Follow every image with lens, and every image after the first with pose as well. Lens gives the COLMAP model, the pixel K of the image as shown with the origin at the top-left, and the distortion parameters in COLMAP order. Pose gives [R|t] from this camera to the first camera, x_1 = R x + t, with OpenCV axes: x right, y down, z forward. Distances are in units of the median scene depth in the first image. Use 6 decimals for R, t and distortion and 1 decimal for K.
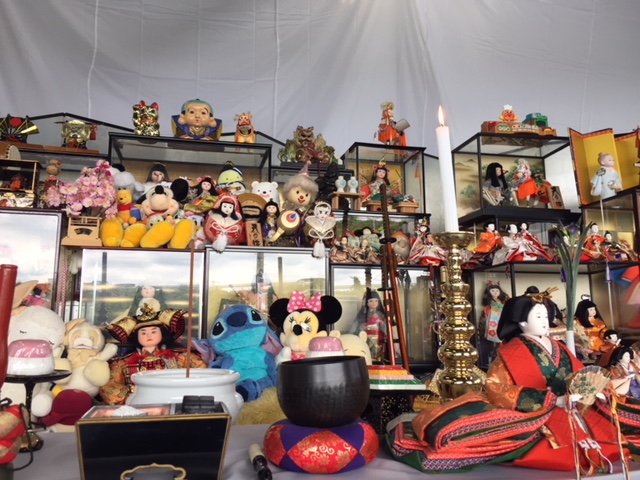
lens RADIAL K [[539.0, 0, 320.0], [0, 539.0, 240.0], [0, 0, 1]] dist [0.093318, -0.131852]
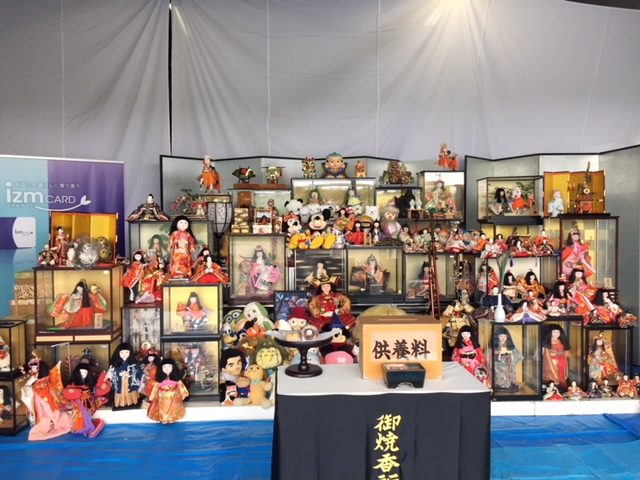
lens RADIAL K [[539.0, 0, 320.0], [0, 539.0, 240.0], [0, 0, 1]] dist [0.093318, -0.131852]
pose [[0.982082, 0.002669, -0.188434, 0.078336], [0.034366, 0.980597, 0.193000, -0.357991], [0.185293, -0.196018, 0.962935, -0.915835]]
